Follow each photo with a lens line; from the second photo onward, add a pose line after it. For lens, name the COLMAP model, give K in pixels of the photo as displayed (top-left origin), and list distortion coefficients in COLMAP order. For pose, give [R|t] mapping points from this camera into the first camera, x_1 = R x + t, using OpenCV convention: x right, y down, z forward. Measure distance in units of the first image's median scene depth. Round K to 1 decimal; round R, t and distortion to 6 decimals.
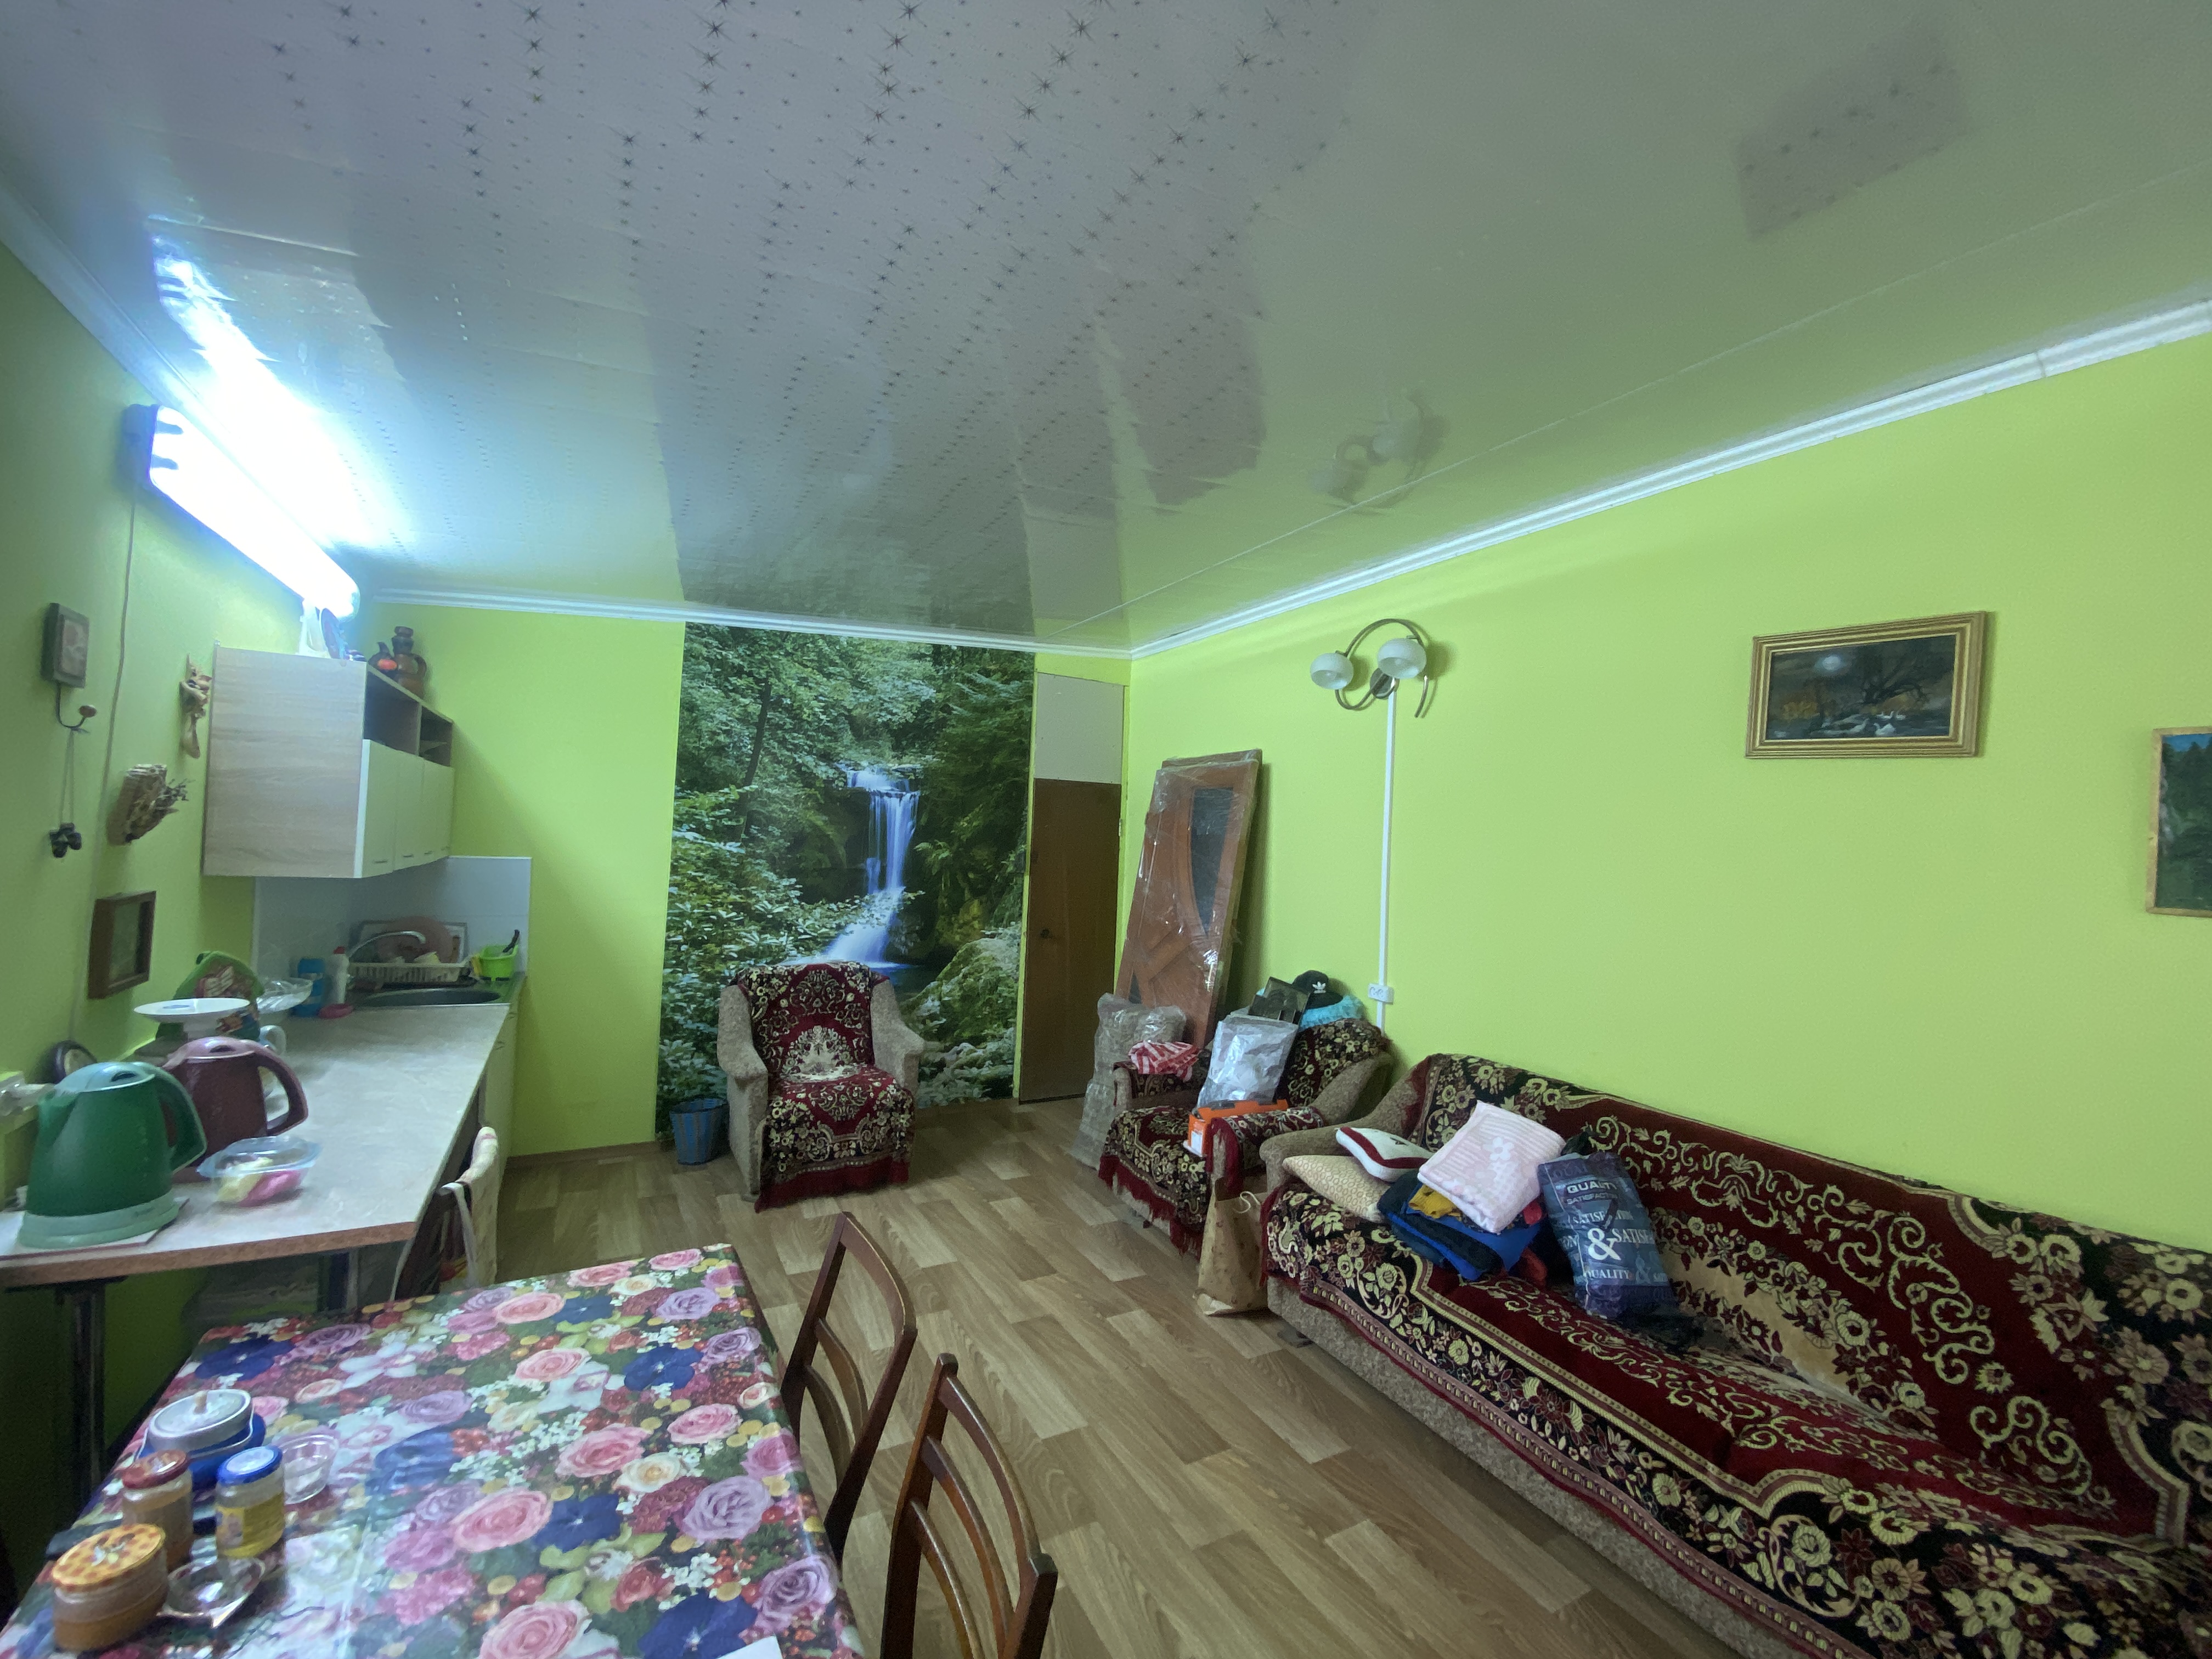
lens RADIAL K [[898.0, 0, 1100.1], [0, 898.0, 833.8], [0, 0, 1]] dist [0.000264, -0.012288]
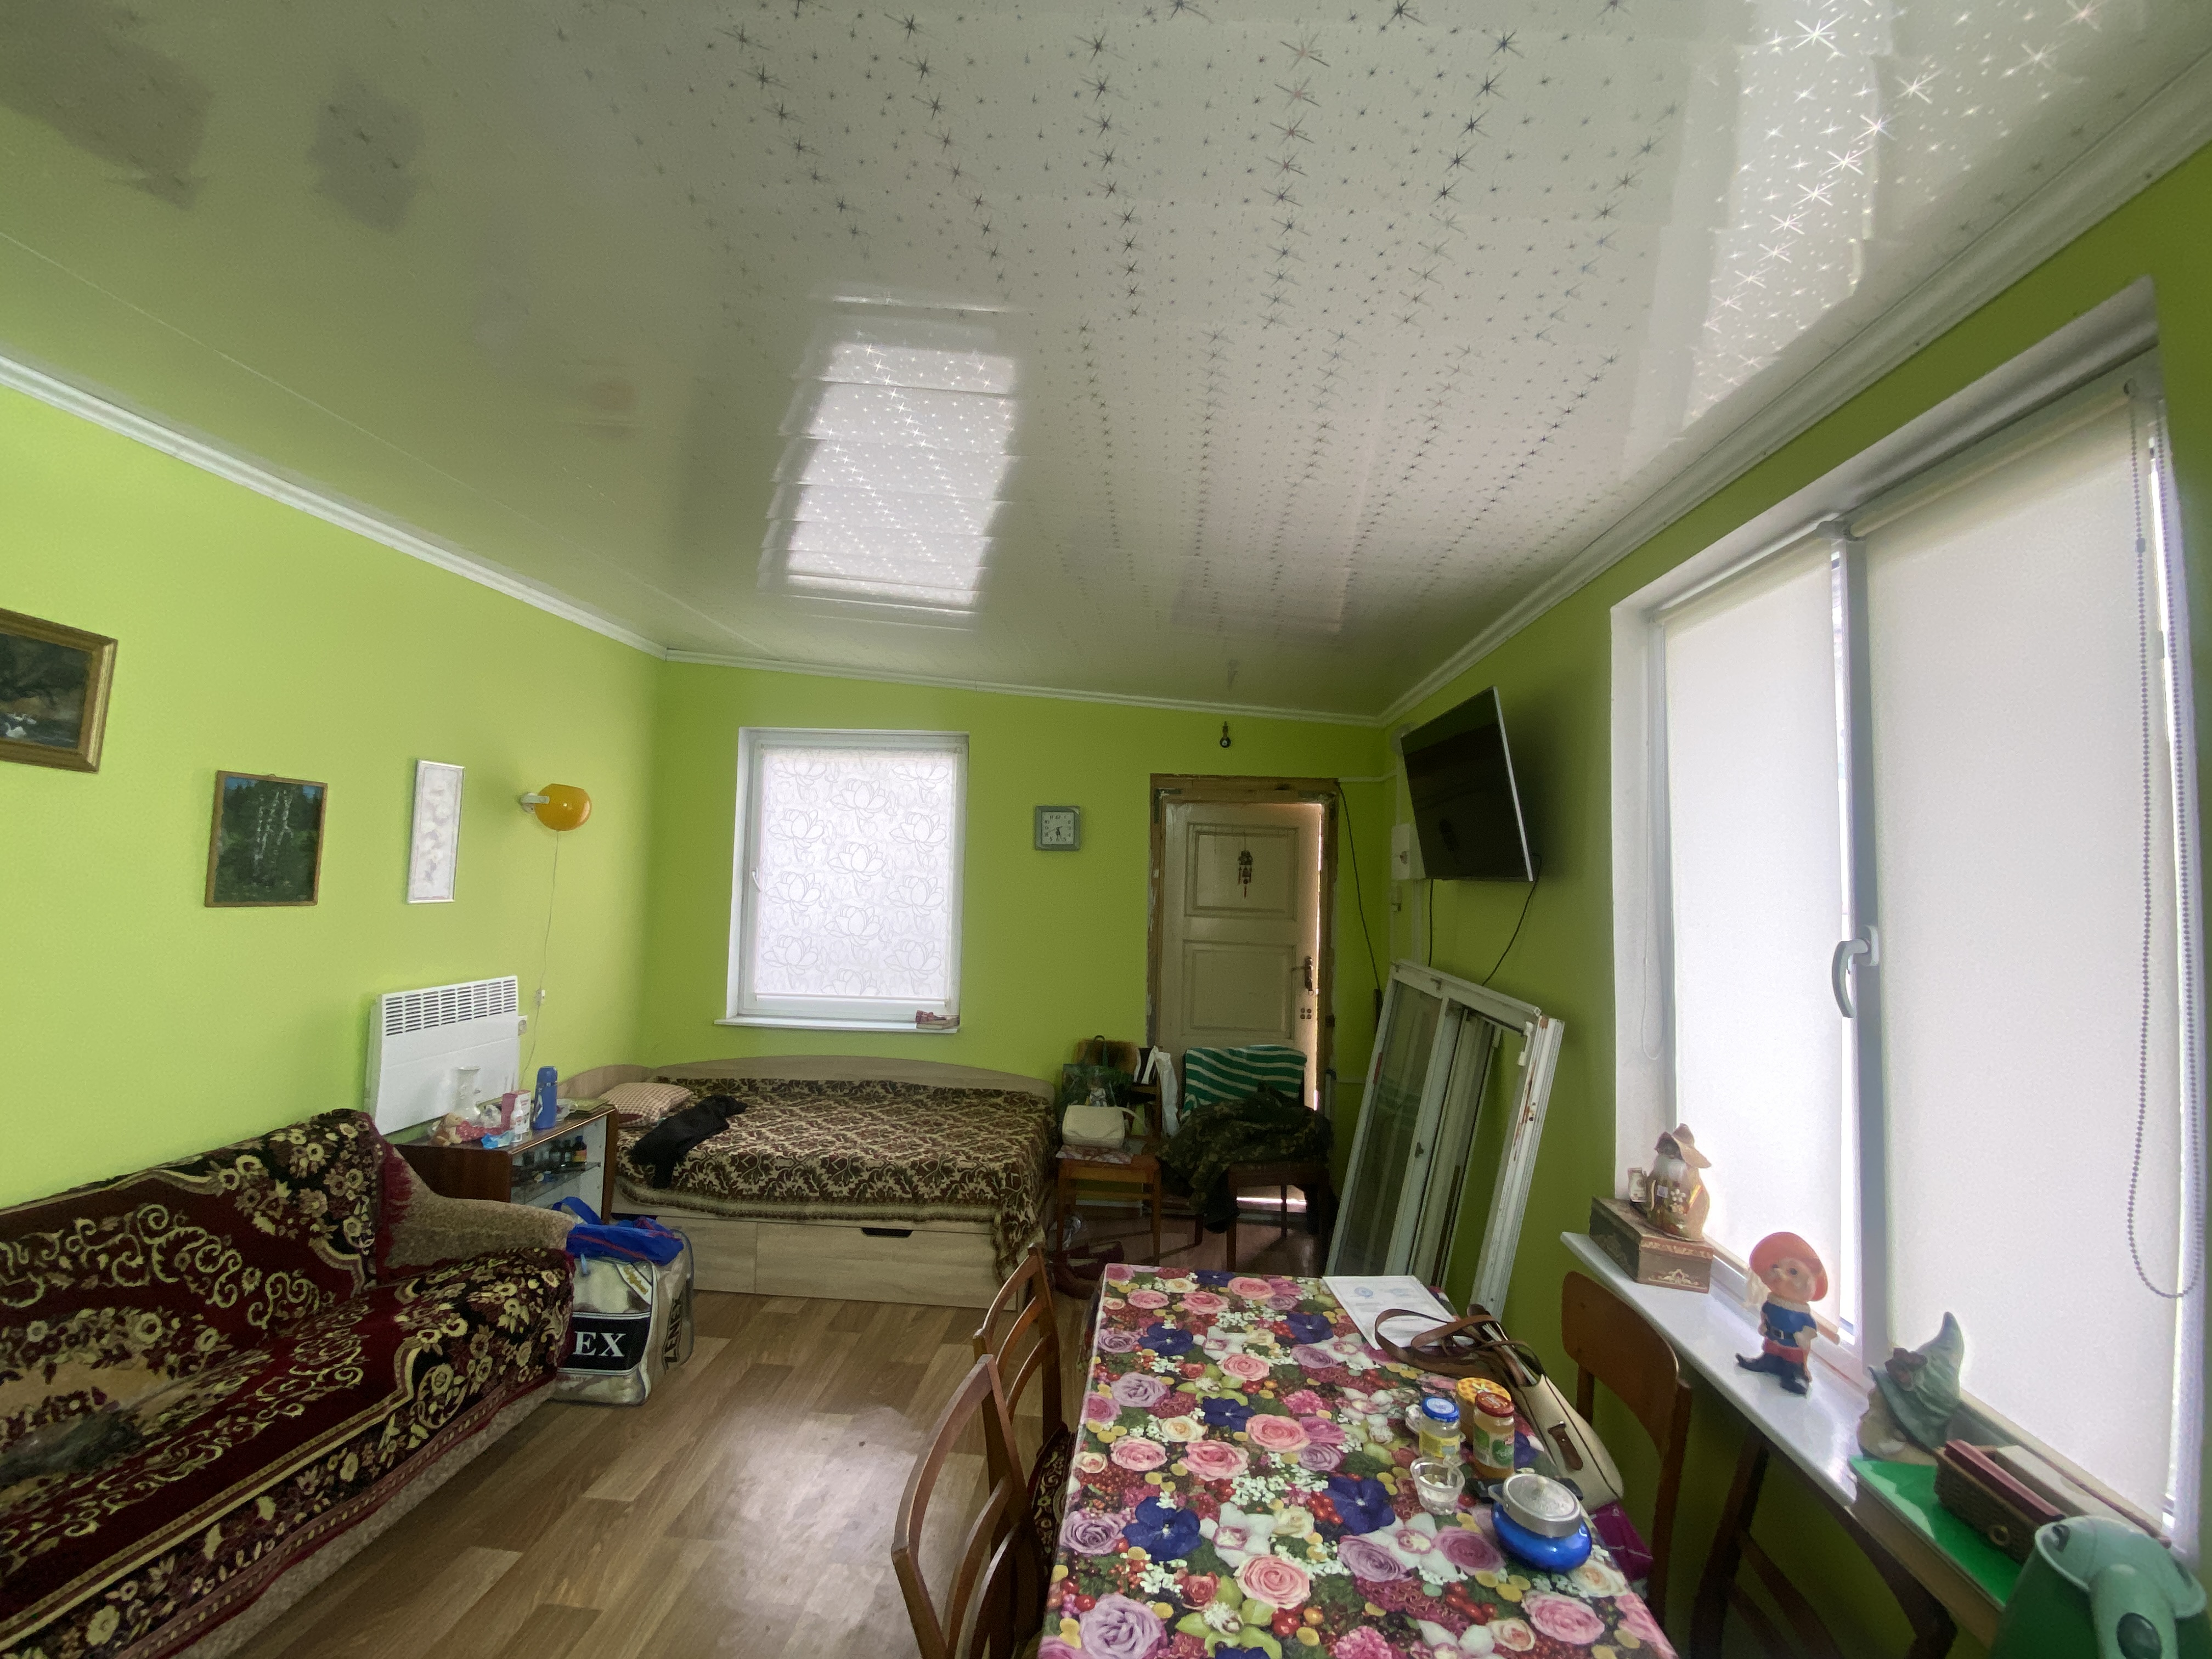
lens RADIAL K [[898.0, 0, 1100.1], [0, 898.0, 833.8], [0, 0, 1]] dist [0.000264, -0.012288]
pose [[-0.826440, -0.041085, 0.561524, -0.682766], [-0.067105, 0.997413, -0.025786, -0.077617], [-0.559012, -0.058991, -0.827058, 1.361453]]
